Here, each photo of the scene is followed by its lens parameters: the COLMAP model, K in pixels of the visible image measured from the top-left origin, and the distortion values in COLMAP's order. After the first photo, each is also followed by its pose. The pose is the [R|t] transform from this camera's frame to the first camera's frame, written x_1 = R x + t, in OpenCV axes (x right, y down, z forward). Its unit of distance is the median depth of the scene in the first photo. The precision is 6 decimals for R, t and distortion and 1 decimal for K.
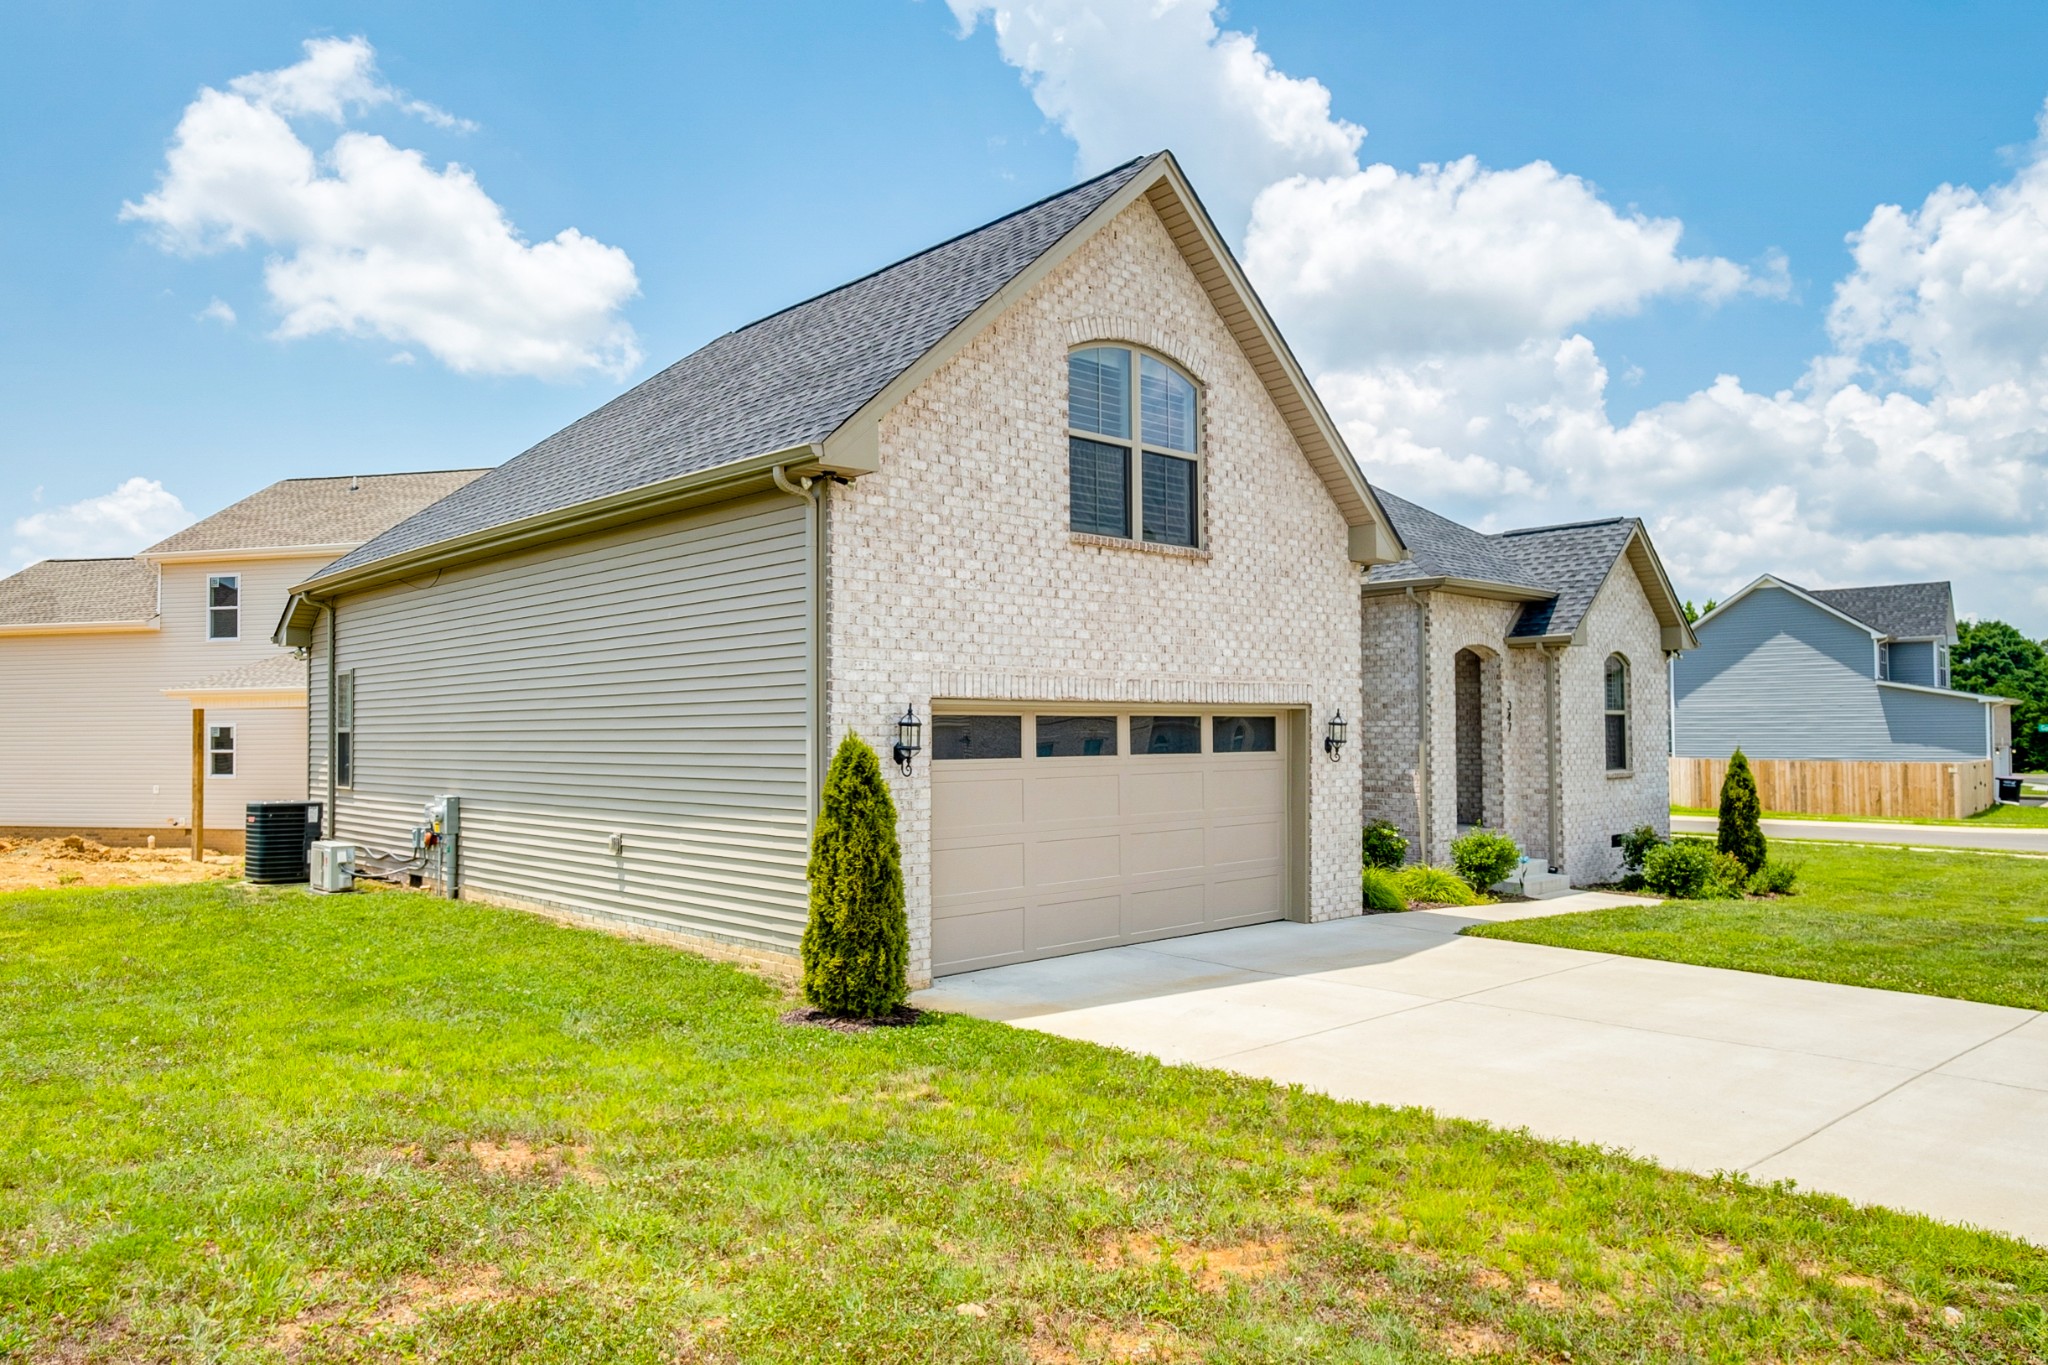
lens RADIAL K [[1357.6, 0, 1024.0], [0, 1357.6, 682.5], [0, 0, 1]] dist [-0.001890, -0.000111]
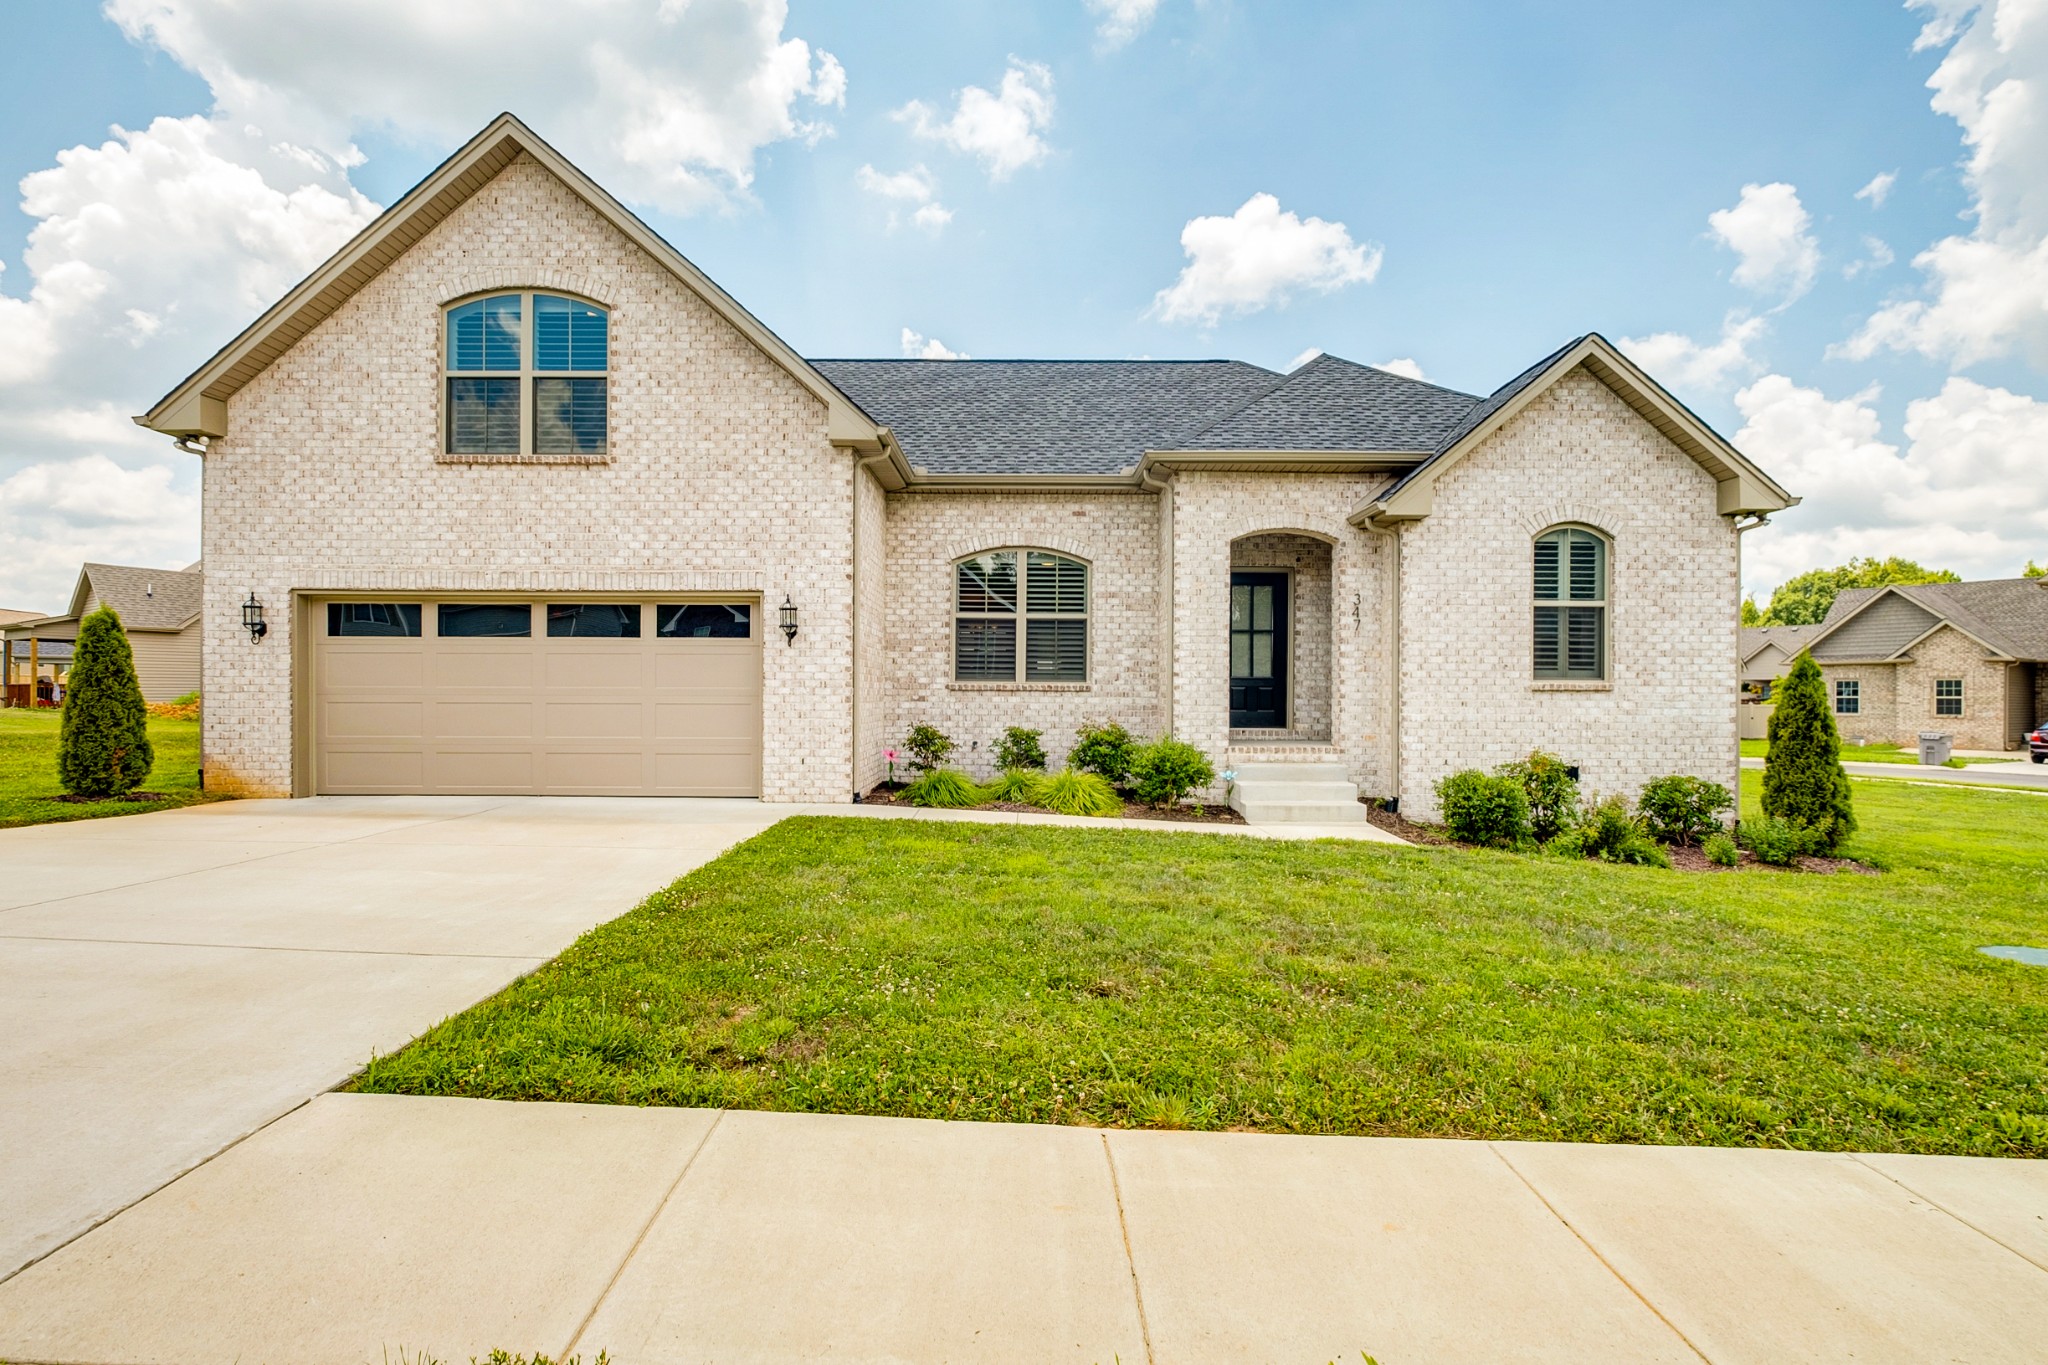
lens RADIAL K [[1003.7, 0, 1021.4], [0, 1003.7, 689.4], [0, 0, 1]] dist [-0.002394, 0.000301]
pose [[0.727780, 0.005836, -0.685786, 1.059431], [0.016309, 0.999534, 0.025814, 0.089686], [0.685617, -0.029971, 0.727345, 0.692351]]
